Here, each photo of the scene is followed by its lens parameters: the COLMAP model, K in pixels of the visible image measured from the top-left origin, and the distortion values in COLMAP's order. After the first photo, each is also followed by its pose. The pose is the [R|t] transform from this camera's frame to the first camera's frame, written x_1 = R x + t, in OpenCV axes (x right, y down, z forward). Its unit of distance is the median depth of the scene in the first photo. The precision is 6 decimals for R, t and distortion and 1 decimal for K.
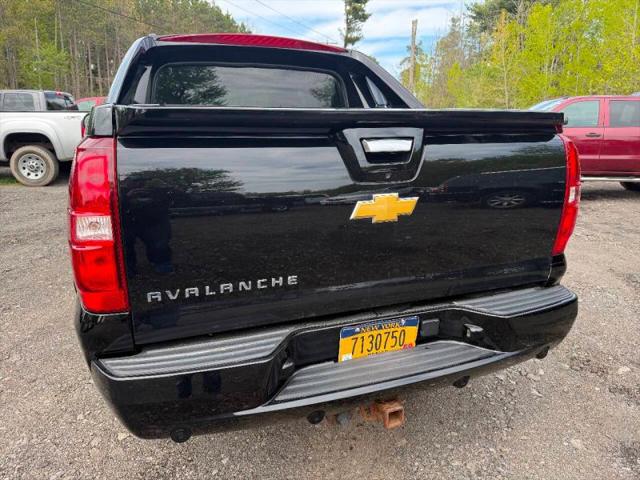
lens RADIAL K [[454.8, 0, 323.0], [0, 454.8, 239.7], [0, 0, 1]] dist [0.017242, -0.021433]
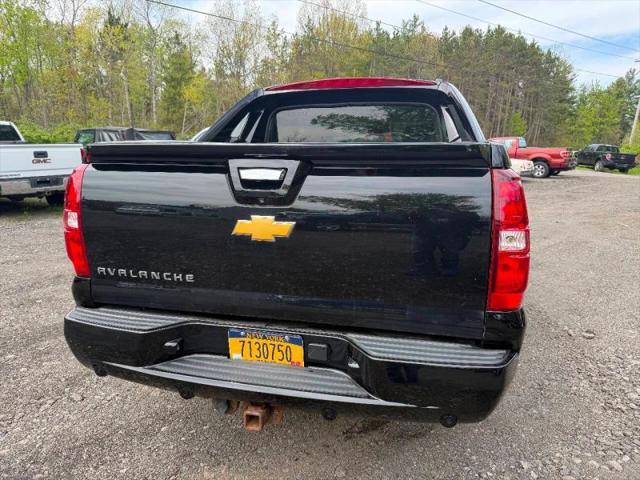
lens RADIAL K [[454.8, 0, 320.1], [0, 454.8, 234.4], [0, 0, 1]] dist [0.017242, -0.021433]
pose [[0.814348, 0.102655, -0.571226, 0.809745], [-0.145837, 0.988847, -0.030203, -0.038402], [0.561755, 0.107901, 0.820237, 0.141598]]
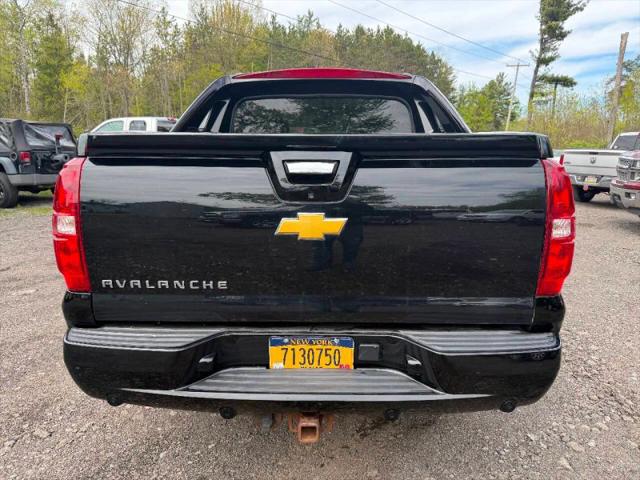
lens RADIAL K [[454.8, 0, 324.5], [0, 454.8, 240.8], [0, 0, 1]] dist [0.017242, -0.021433]
pose [[0.925090, 0.074831, -0.372302, 0.502892], [-0.094413, 0.994931, -0.034619, -0.003506], [0.367824, 0.067176, 0.927466, 0.040173]]
